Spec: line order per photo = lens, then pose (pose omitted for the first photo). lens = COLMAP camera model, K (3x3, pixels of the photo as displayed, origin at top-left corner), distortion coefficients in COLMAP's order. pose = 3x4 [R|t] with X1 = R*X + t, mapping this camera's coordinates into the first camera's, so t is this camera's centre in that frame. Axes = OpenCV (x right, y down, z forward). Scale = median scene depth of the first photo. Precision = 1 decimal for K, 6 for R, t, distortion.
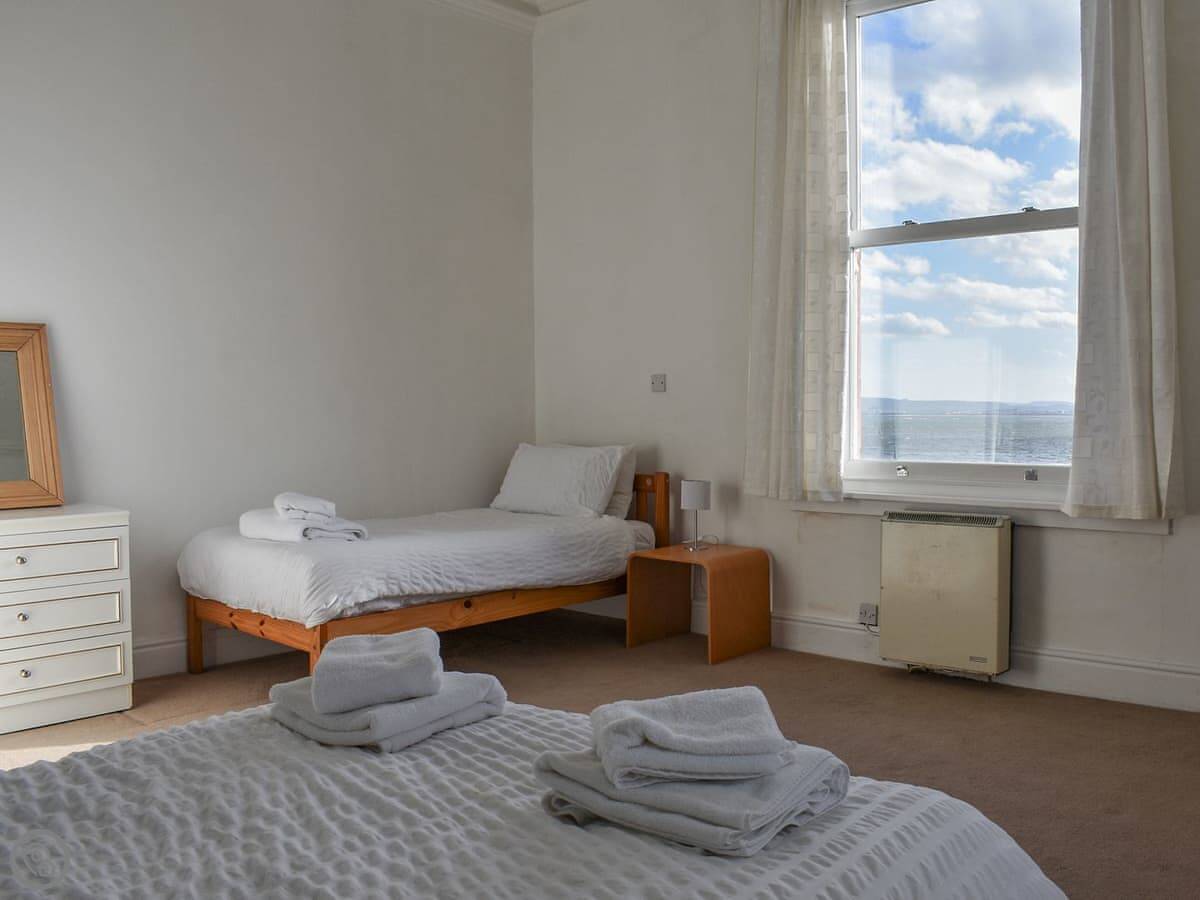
lens RADIAL K [[1132.7, 0, 628.4], [0, 1132.7, 445.3], [0, 0, 1]] dist [-0.080052, 0.003917]
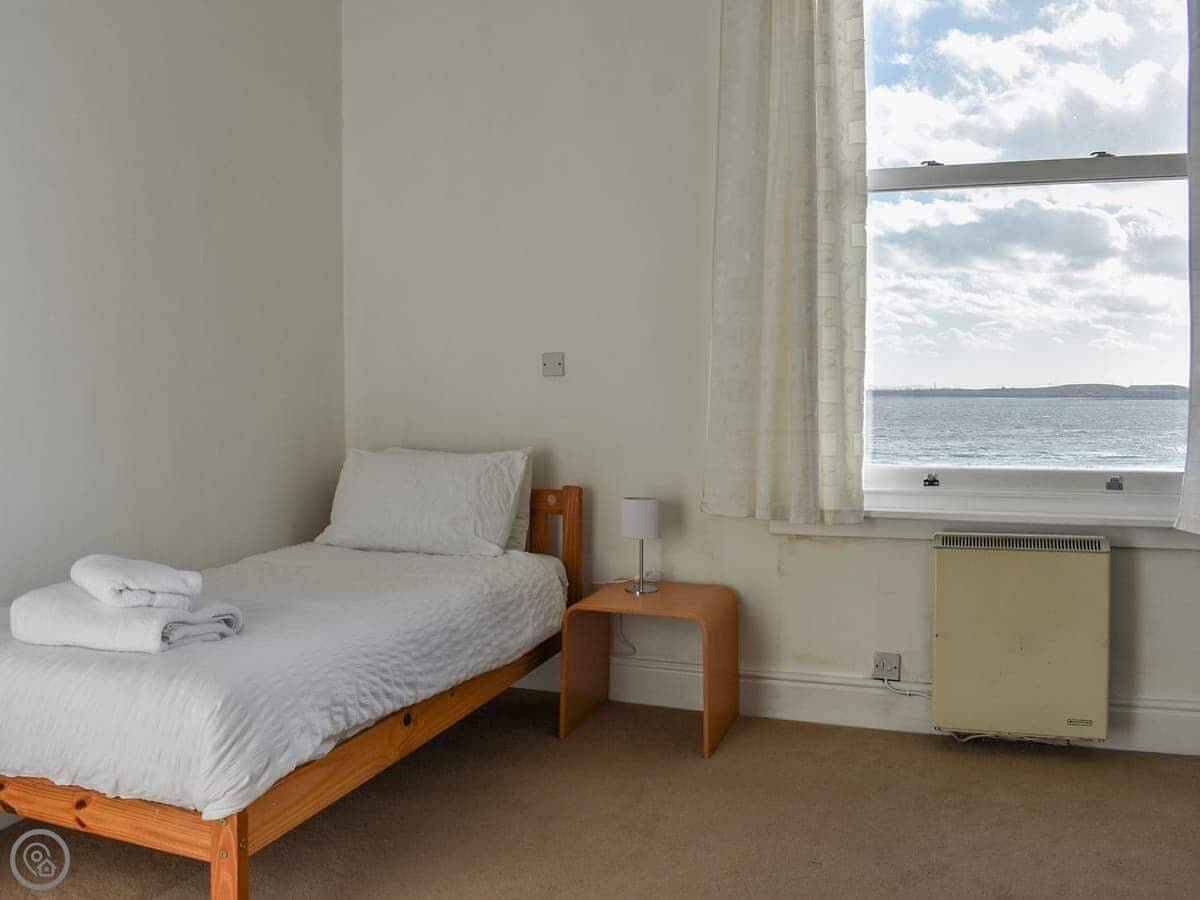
lens RADIAL K [[1120.8, 0, 599.8], [0, 1120.8, 399.5], [0, 0, 1]] dist [-0.077871, -0.002590]
pose [[0.932323, -0.004529, 0.361597, -0.248303], [0.012246, 0.999743, -0.019053, -0.021031], [-0.361418, 0.022192, 0.932140, 0.364828]]
